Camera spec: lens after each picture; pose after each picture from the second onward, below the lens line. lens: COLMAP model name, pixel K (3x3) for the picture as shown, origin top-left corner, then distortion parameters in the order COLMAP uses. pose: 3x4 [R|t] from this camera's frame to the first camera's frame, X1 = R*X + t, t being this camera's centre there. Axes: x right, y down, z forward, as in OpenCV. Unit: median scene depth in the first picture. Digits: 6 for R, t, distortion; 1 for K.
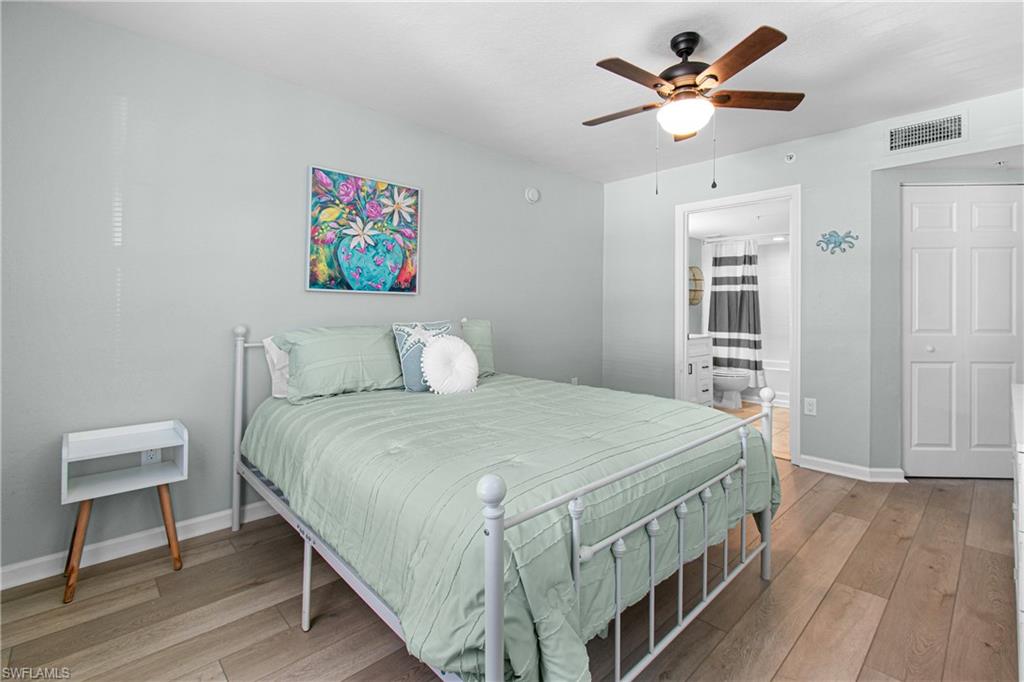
lens RADIAL K [[477.3, 0, 516.4], [0, 477.3, 312.0], [0, 0, 1]] dist [0.003236, -0.001454]
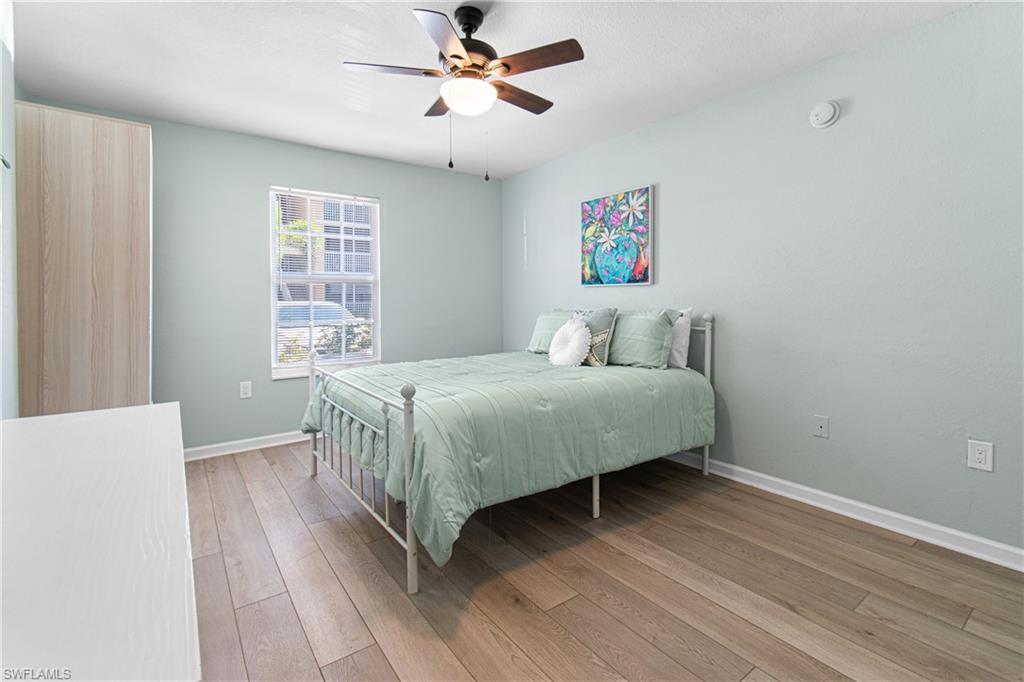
lens RADIAL K [[477.3, 0, 510.8], [0, 477.3, 306.8], [0, 0, 1]] dist [0.003236, -0.001454]
pose [[-0.159637, 0.014659, -0.987067, 0.962183], [0.005532, 0.999887, 0.013954, -0.003420], [0.987160, -0.003232, -0.159700, 0.922223]]
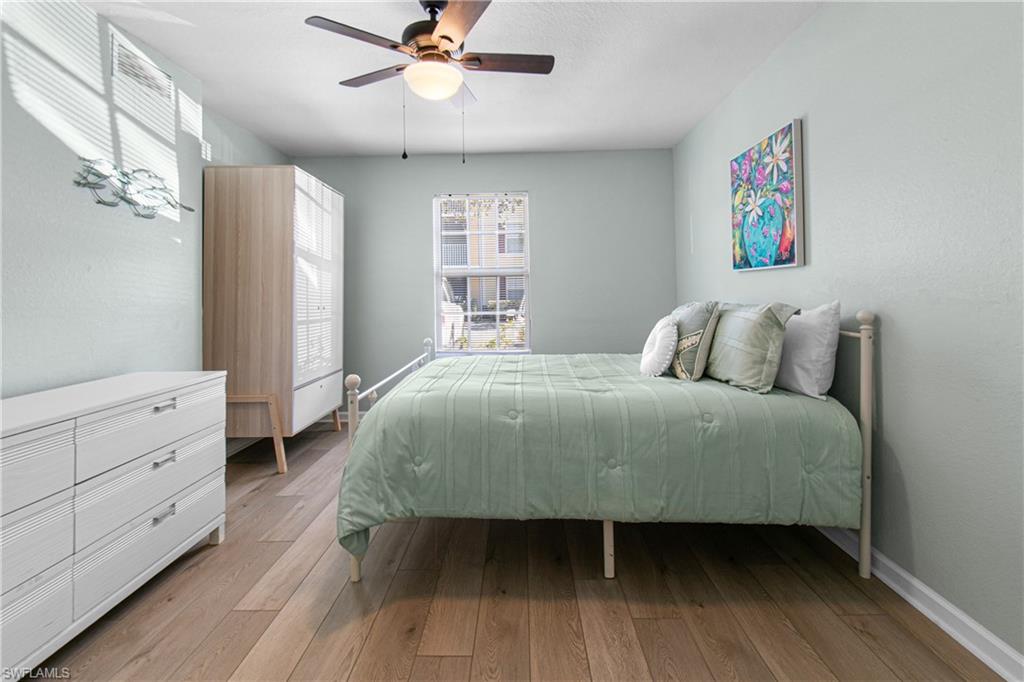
lens RADIAL K [[477.3, 0, 500.3], [0, 477.3, 289.3], [0, 0, 1]] dist [0.003236, -0.001454]
pose [[-0.730886, 0.003796, -0.682489, 0.657575], [0.014135, 0.999854, -0.009576, -0.000833], [0.682353, -0.016646, -0.730833, 1.305892]]
